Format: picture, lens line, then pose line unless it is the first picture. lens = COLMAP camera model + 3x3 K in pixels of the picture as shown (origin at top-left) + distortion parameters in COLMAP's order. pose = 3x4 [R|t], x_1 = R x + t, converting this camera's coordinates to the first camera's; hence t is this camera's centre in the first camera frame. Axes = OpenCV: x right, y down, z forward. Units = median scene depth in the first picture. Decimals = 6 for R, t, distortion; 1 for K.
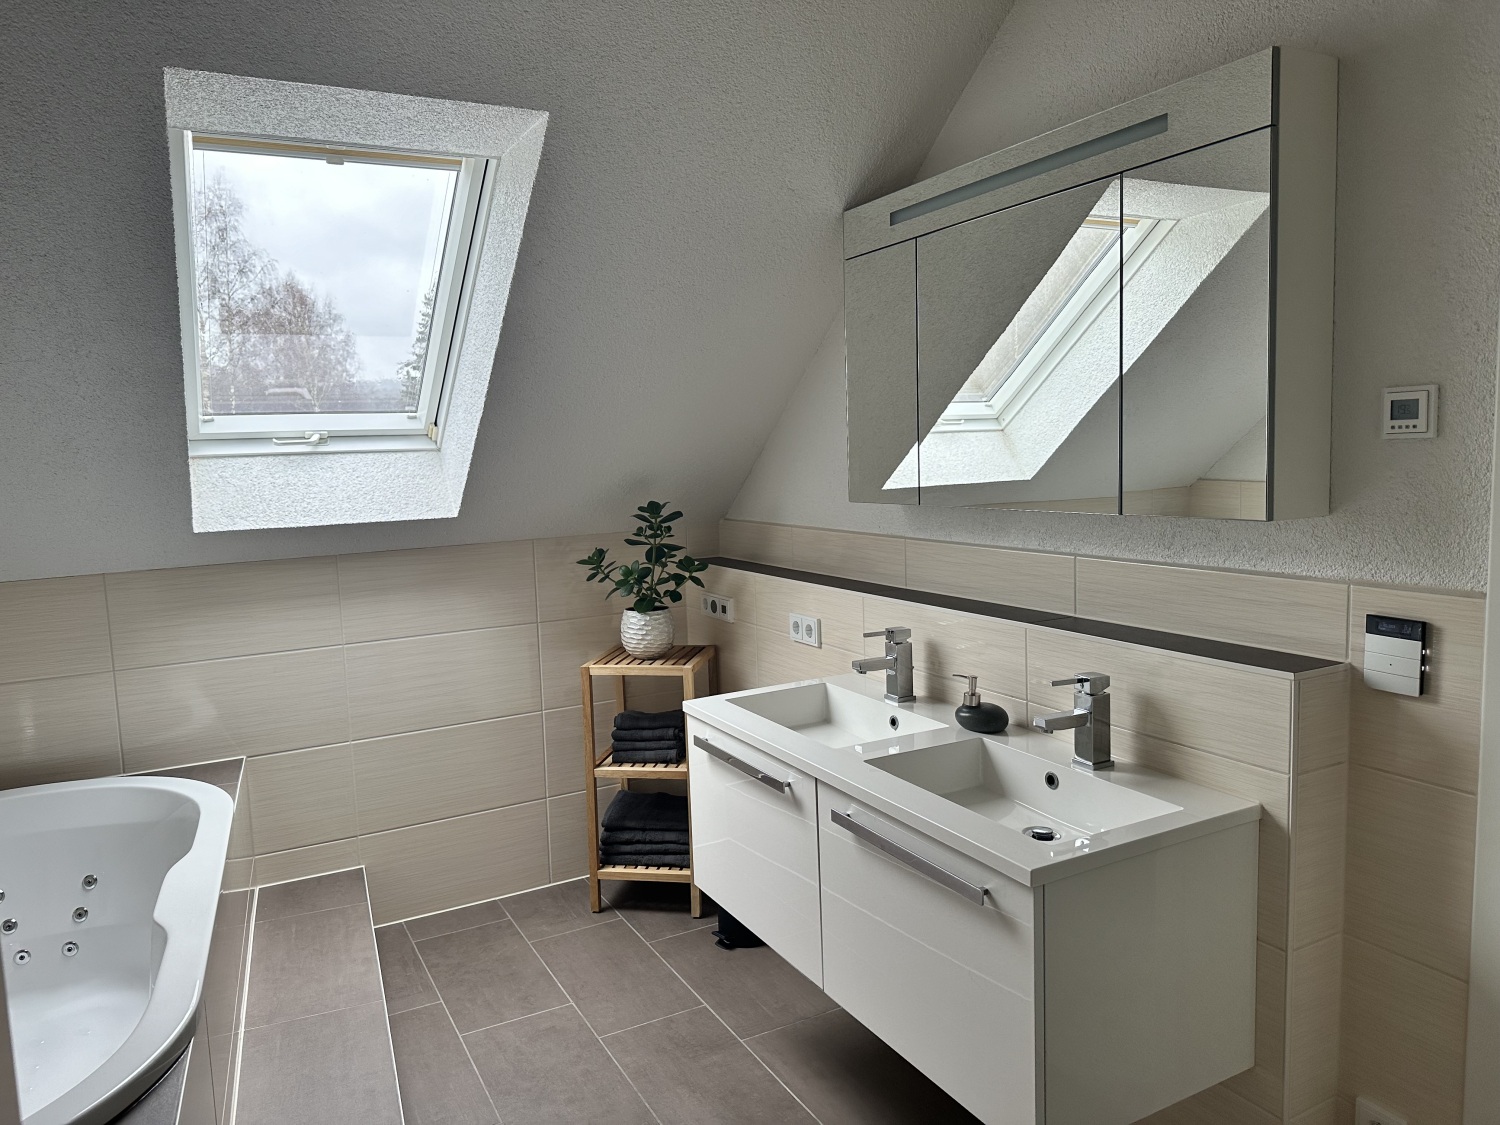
lens RADIAL K [[1050.3, 0, 750.0], [0, 1050.3, 562.5], [0, 0, 1]] dist [0.003234, -0.000622]
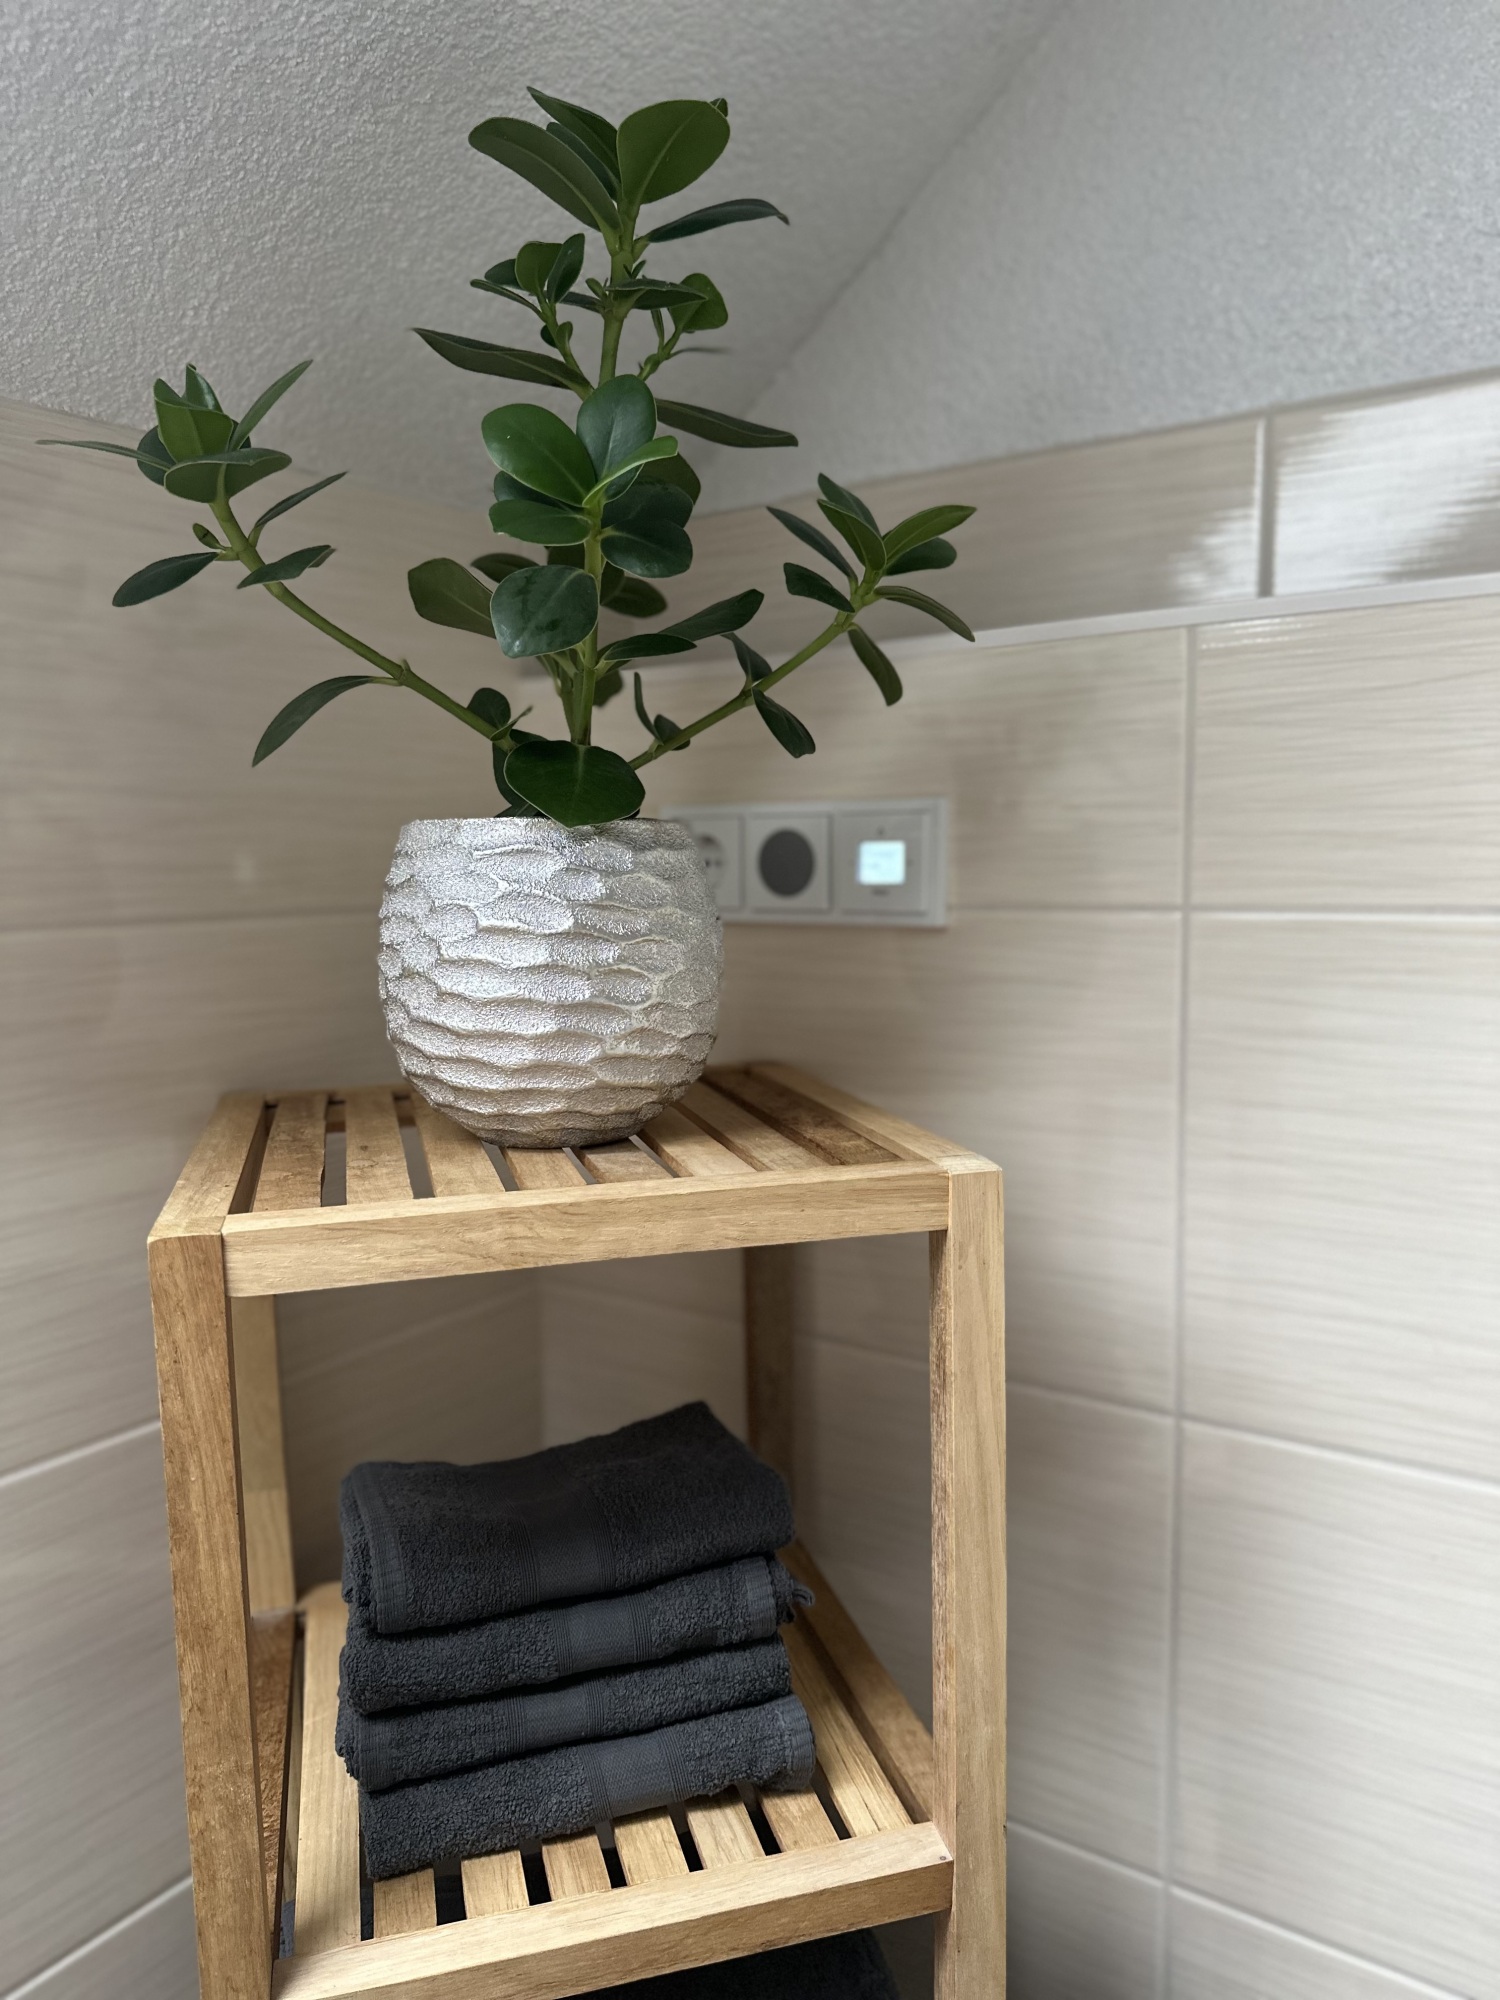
lens RADIAL K [[1346.2, 0, 750.0], [0, 1346.2, 1000.0], [0, 0, 1]] dist [-0.068643, 0.000028]
pose [[0.885068, -0.014684, 0.465230, -0.166024], [0.028414, 0.999343, -0.022512, 0.077276], [-0.464593, 0.033144, 0.884904, 0.819699]]
